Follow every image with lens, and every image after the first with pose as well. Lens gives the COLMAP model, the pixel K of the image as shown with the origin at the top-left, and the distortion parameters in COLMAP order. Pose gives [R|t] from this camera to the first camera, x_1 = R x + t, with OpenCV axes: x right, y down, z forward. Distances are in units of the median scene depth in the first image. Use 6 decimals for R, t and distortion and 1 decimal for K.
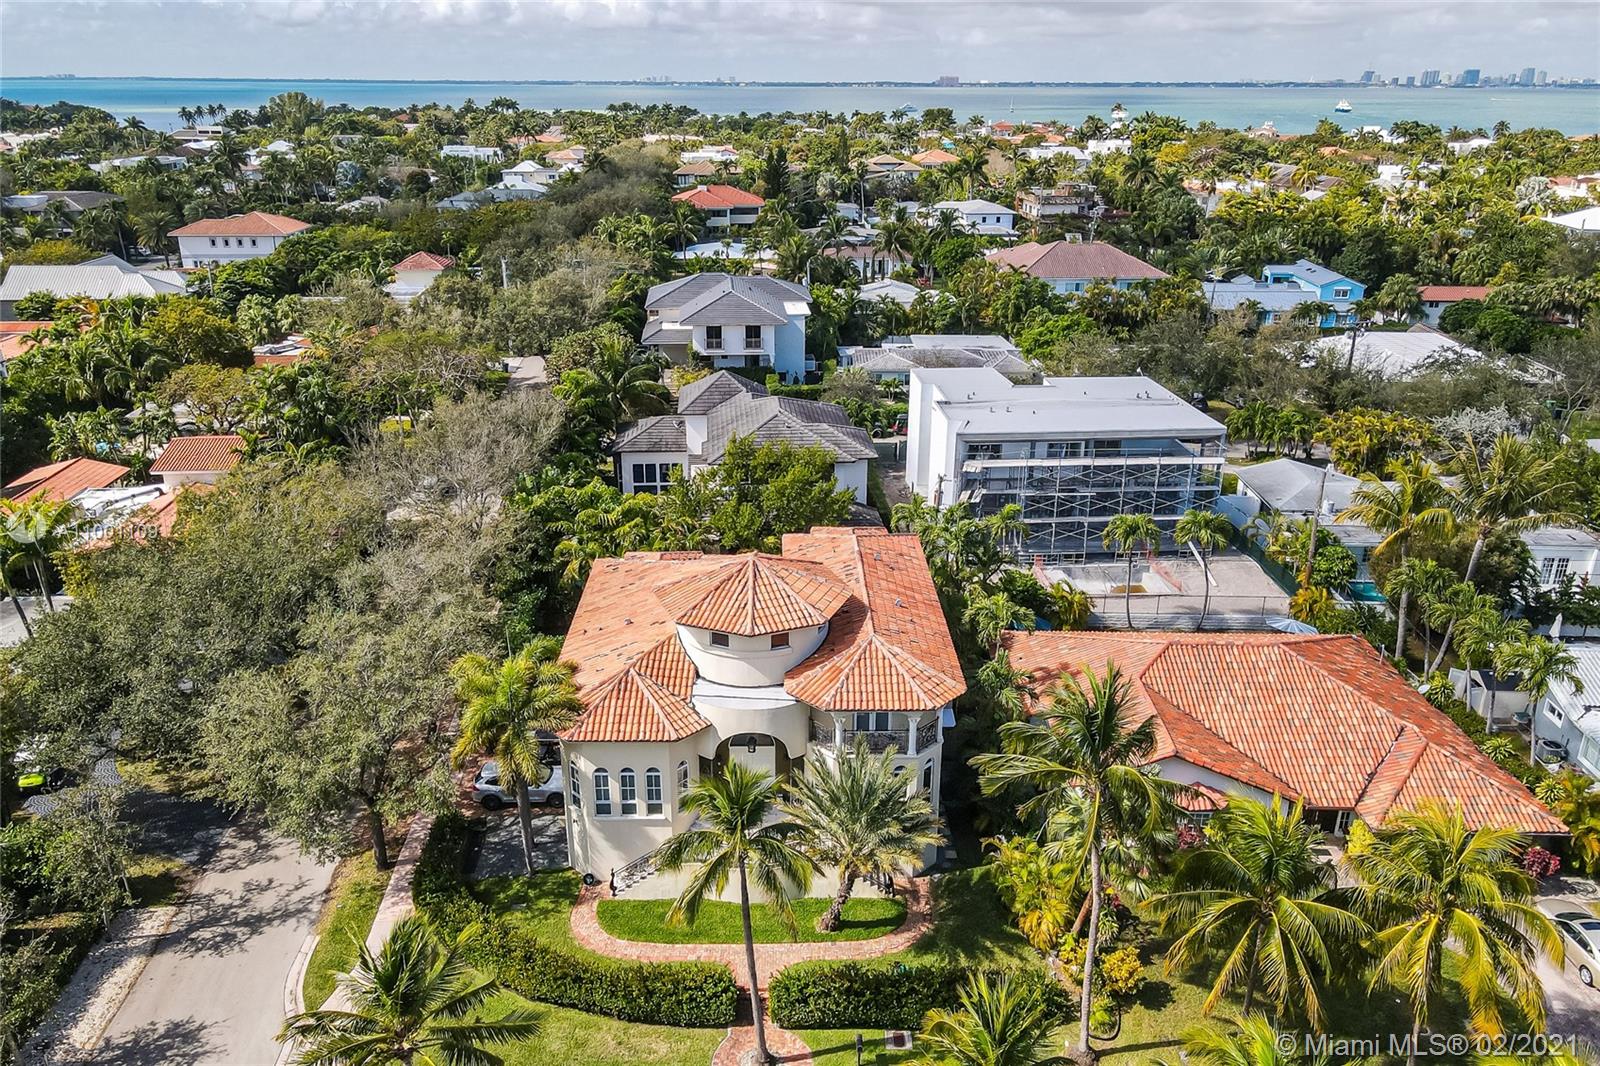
lens RADIAL K [[1132.4, 0, 800.0], [0, 1132.4, 533.0], [0, 0, 1]] dist [0.001201, 0.003025]
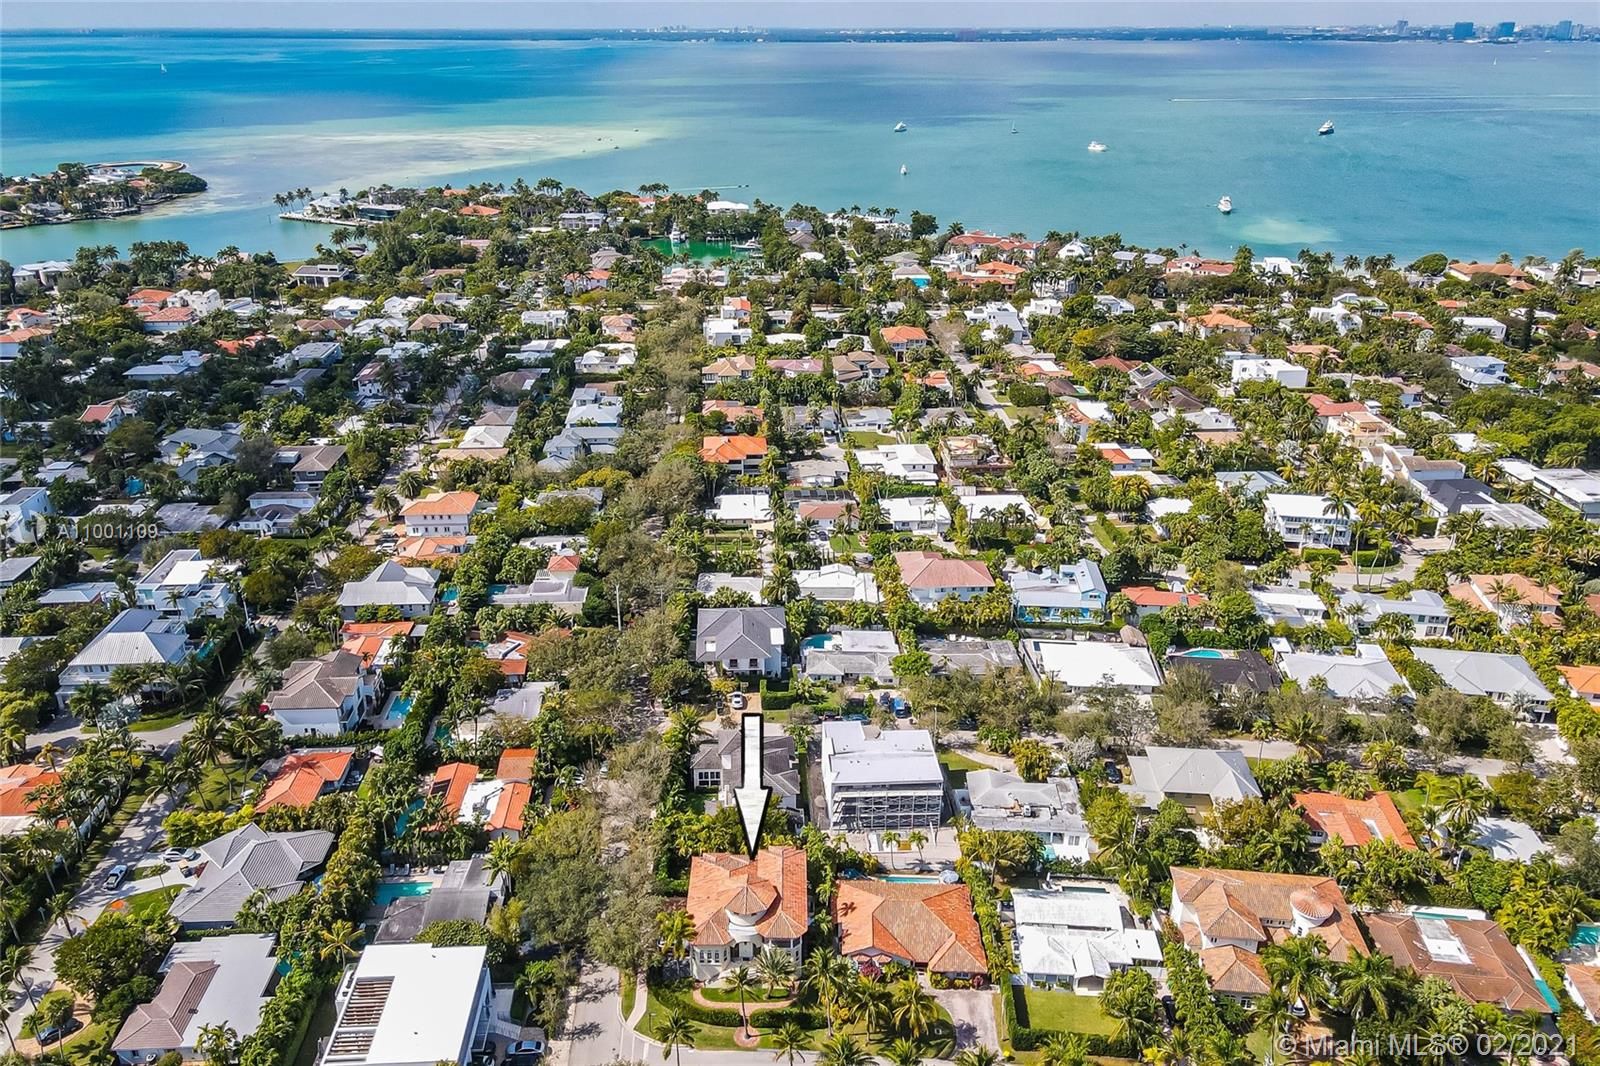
lens RADIAL K [[1147.6, 0, 800.0], [0, 1147.6, 533.0], [0, 0, 1]] dist [-0.001589, 0.000155]
pose [[0.999810, 0.016973, -0.009603, 0.132476], [-0.016437, 0.998442, 0.053321, -1.230805], [0.010493, -0.053153, 0.998531, -2.372396]]
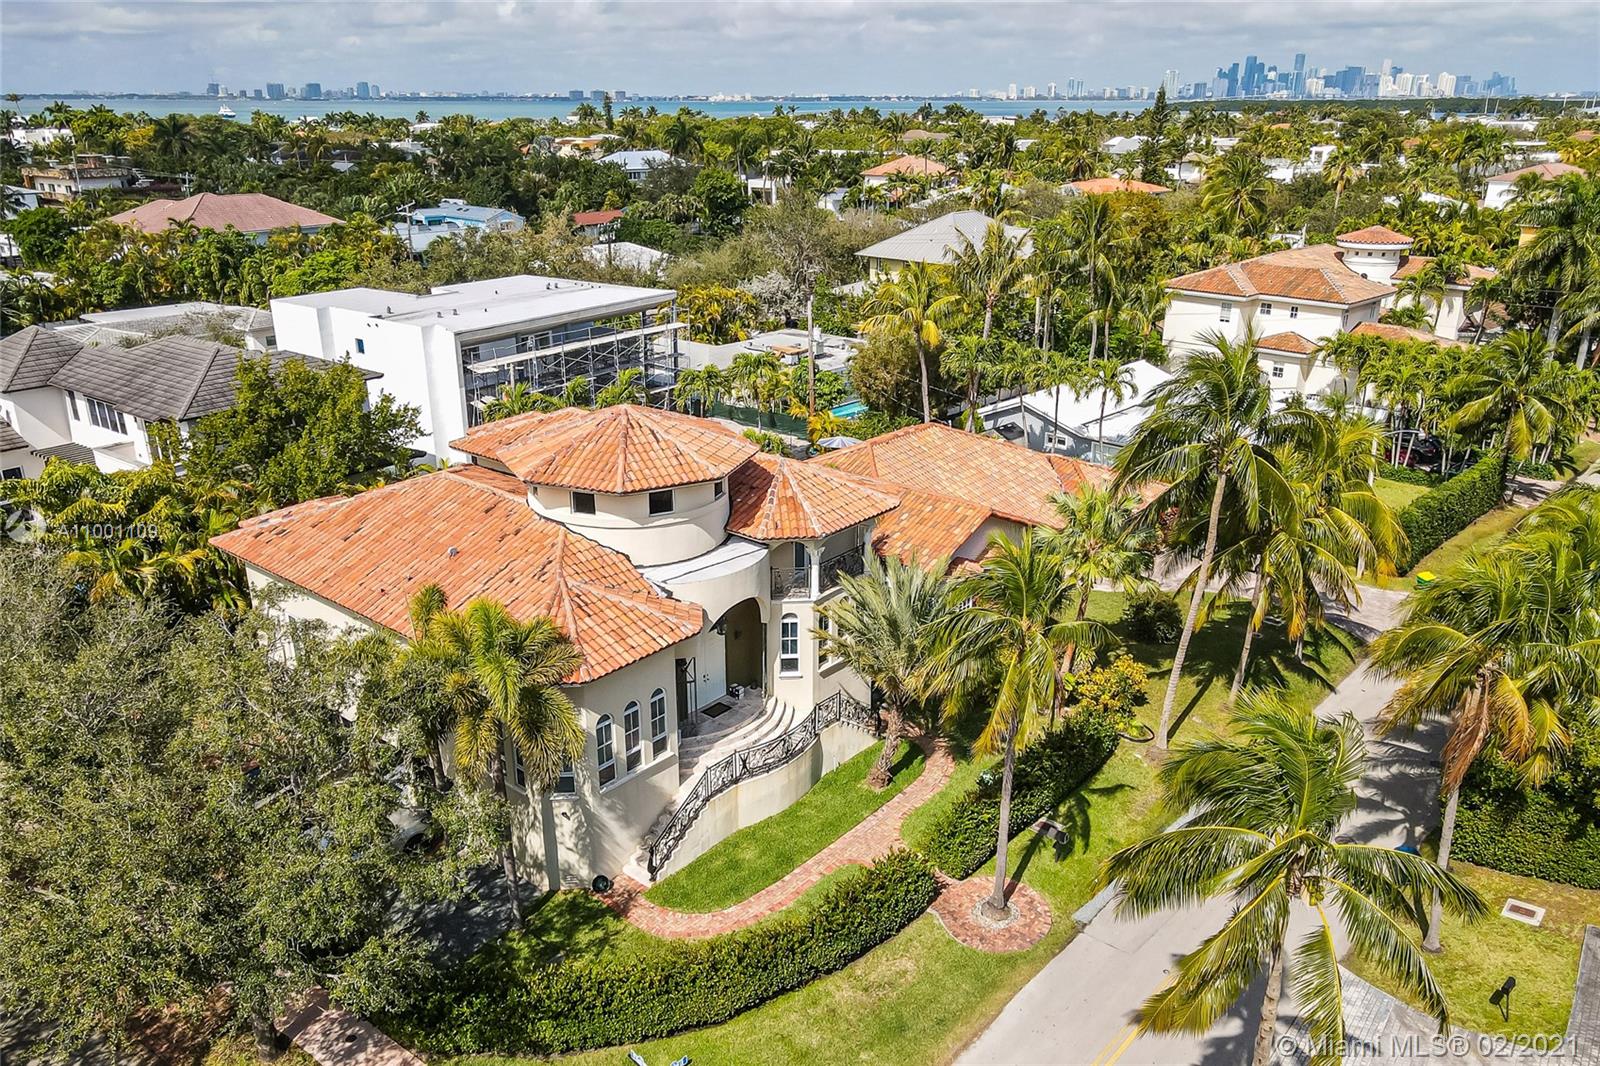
lens RADIAL K [[1132.4, 0, 800.0], [0, 1132.4, 533.0], [0, 0, 1]] dist [0.001201, 0.003025]
pose [[0.659825, -0.263772, 0.703602, -0.550961], [0.266897, 0.957576, 0.108692, 0.055116], [-0.702422, 0.116072, 0.702232, 0.403685]]
